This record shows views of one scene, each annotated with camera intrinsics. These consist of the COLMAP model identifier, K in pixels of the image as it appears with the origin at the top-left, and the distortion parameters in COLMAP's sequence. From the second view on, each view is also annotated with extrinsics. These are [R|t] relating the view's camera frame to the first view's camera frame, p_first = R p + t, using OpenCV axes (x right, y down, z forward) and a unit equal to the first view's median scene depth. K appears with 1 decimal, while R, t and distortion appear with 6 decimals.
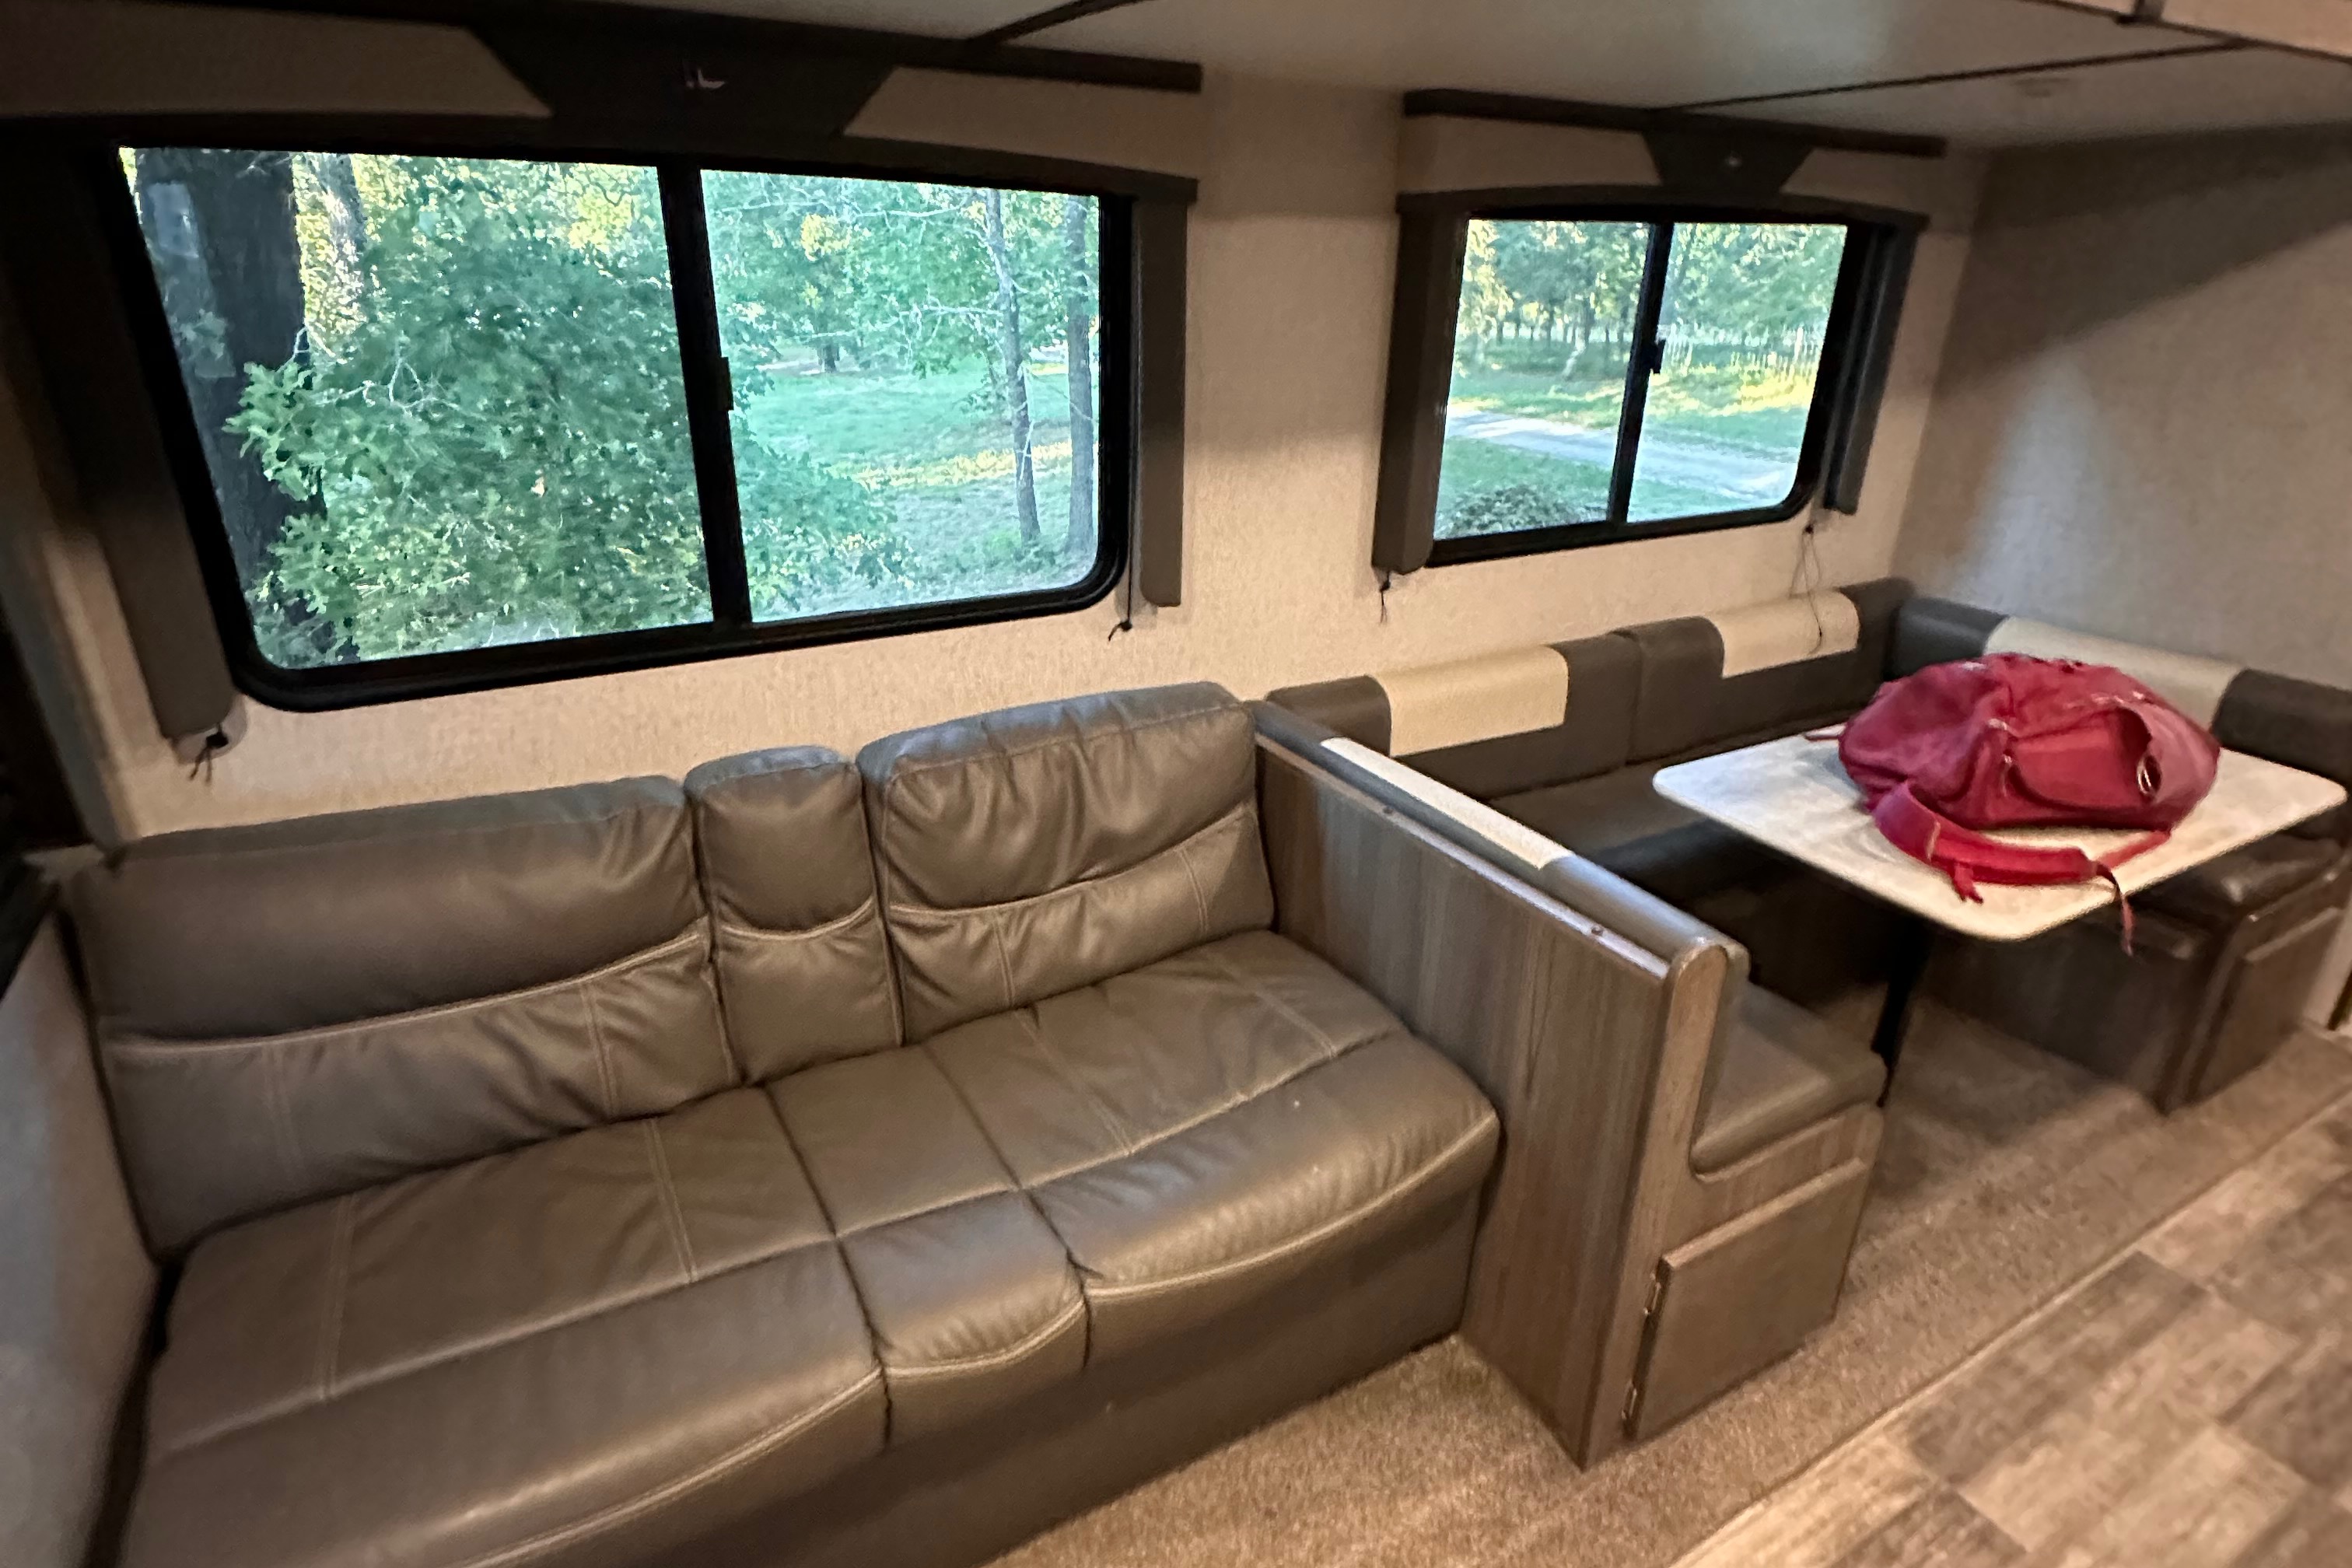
lens RADIAL K [[1257.9, 0, 1176.0], [0, 1257.9, 784.0], [0, 0, 1]] dist [-0.001832, -0.000602]
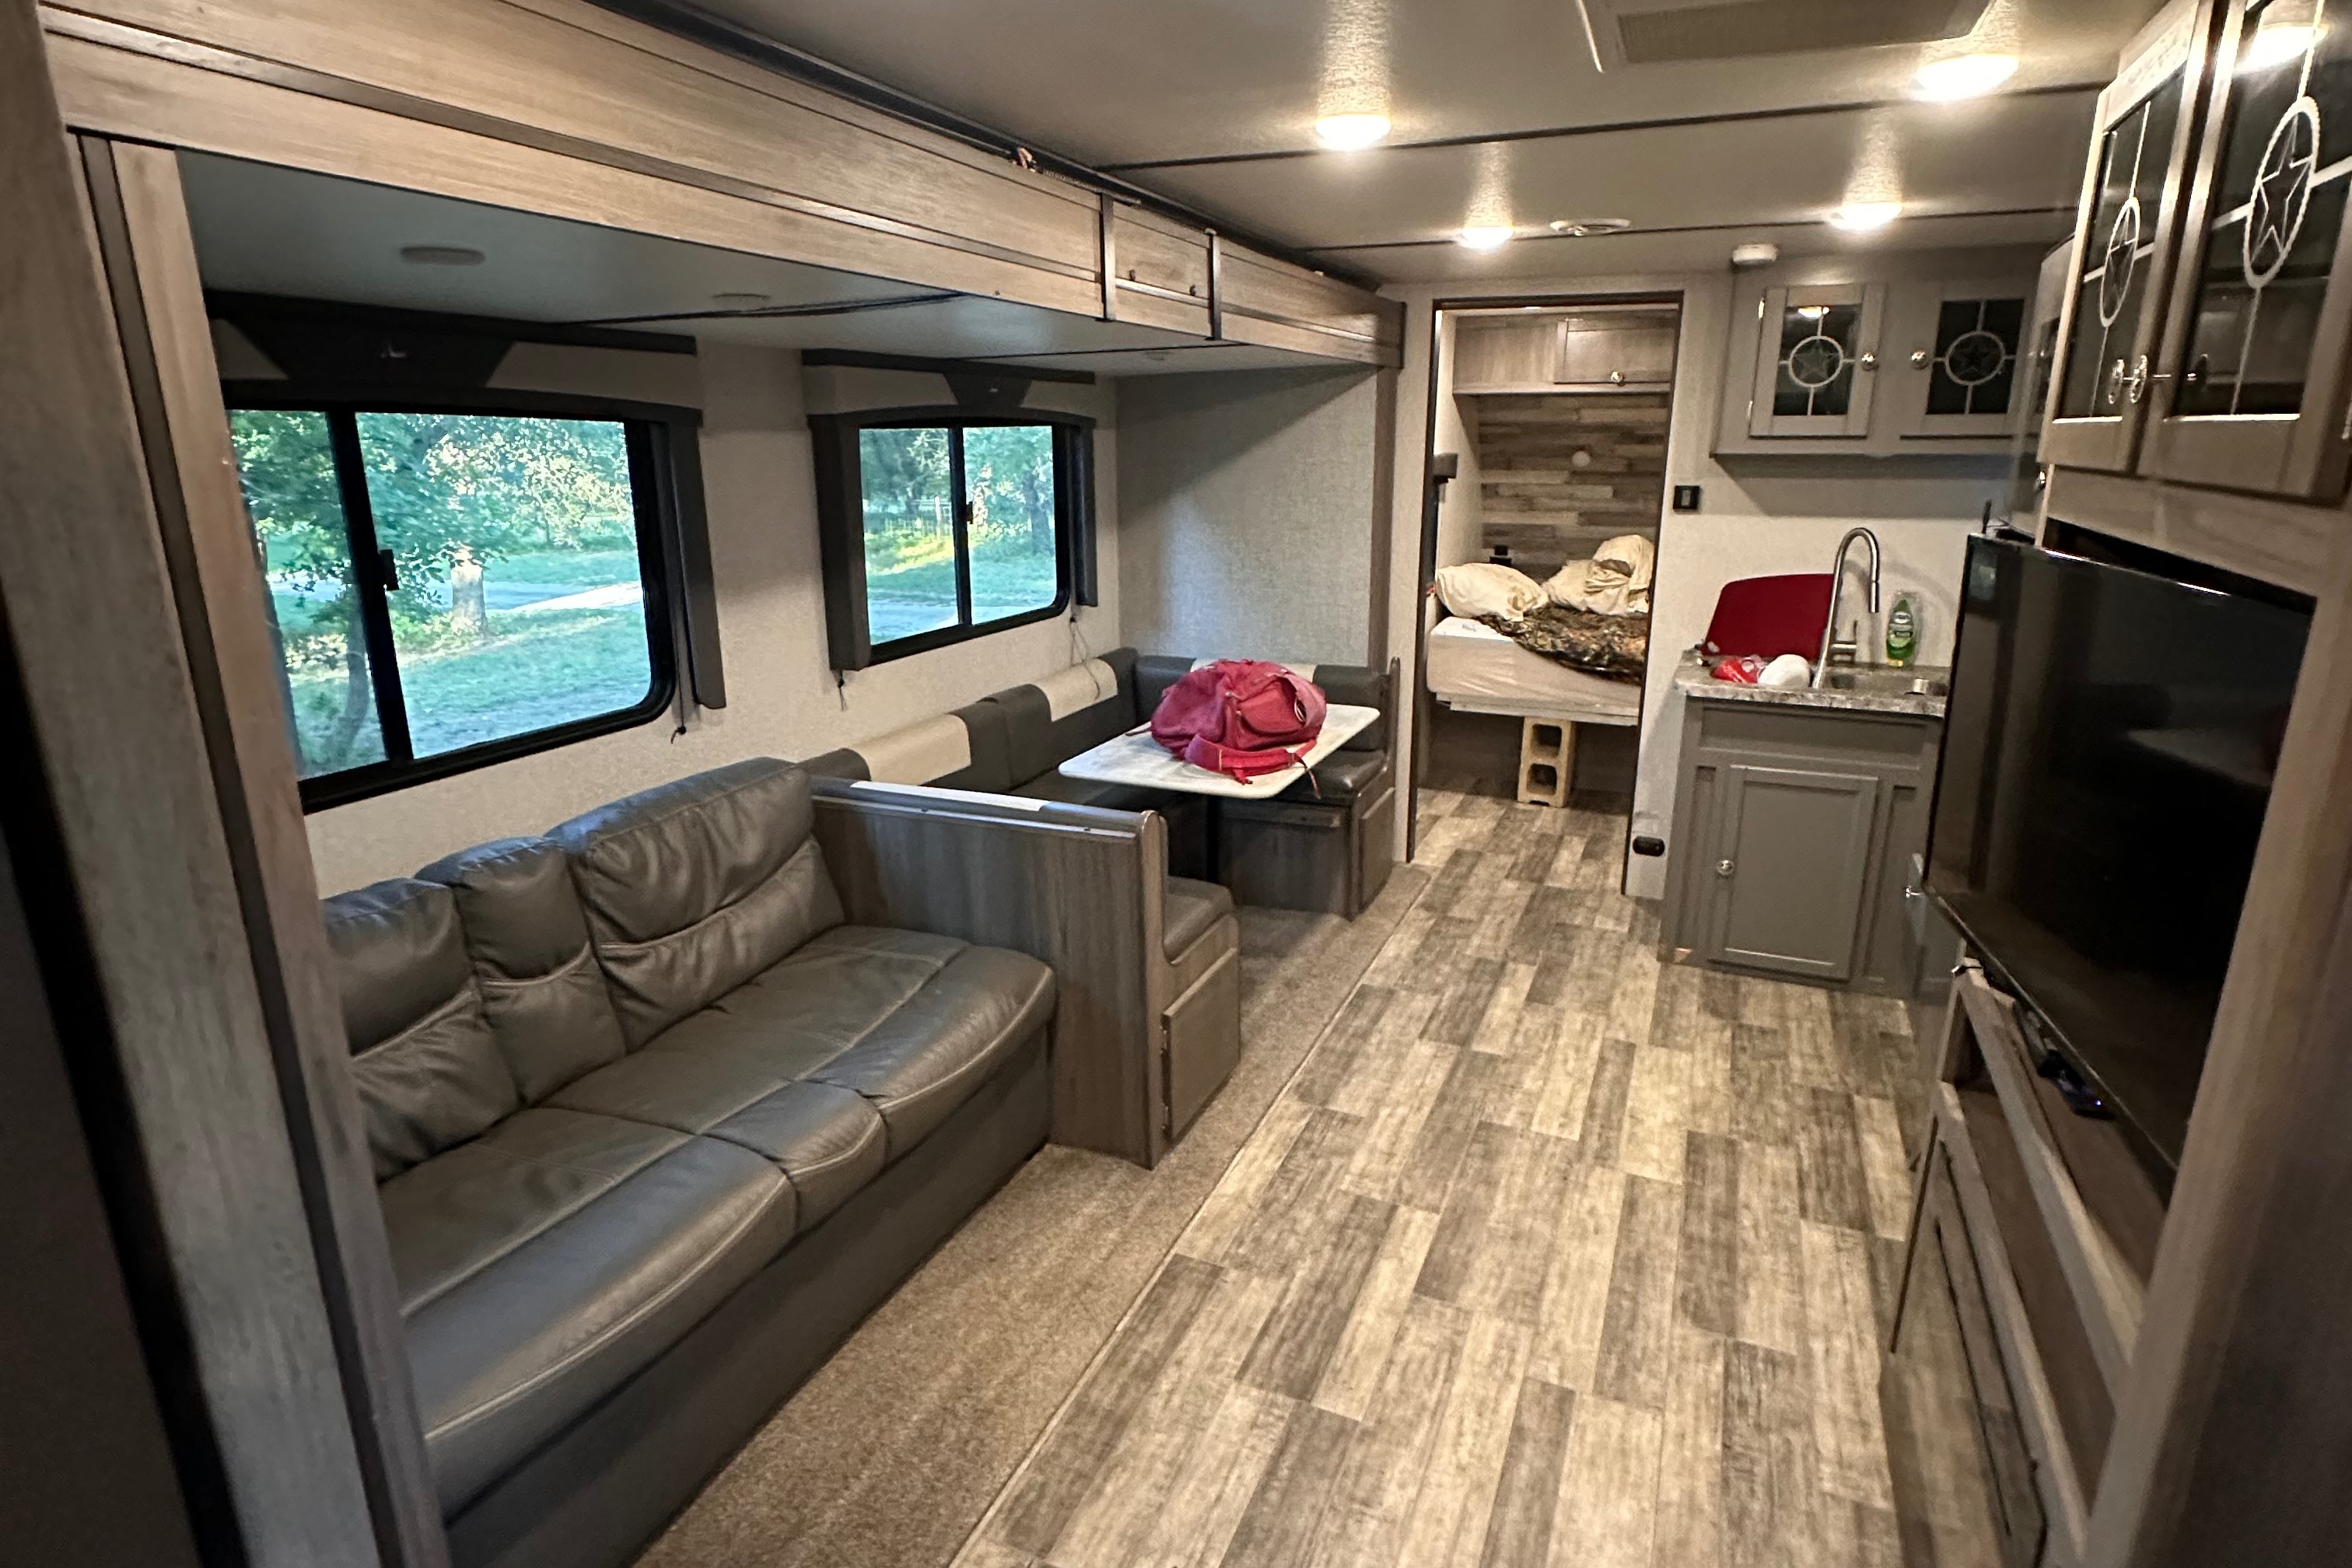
lens RADIAL K [[1257.9, 0, 1176.0], [0, 1257.9, 784.0], [0, 0, 1]] dist [-0.001832, -0.000602]
pose [[0.805003, -0.180933, 0.565008, -0.415025], [0.252935, 0.966139, -0.050985, 0.138565], [-0.536651, 0.183953, 0.823509, -0.383353]]
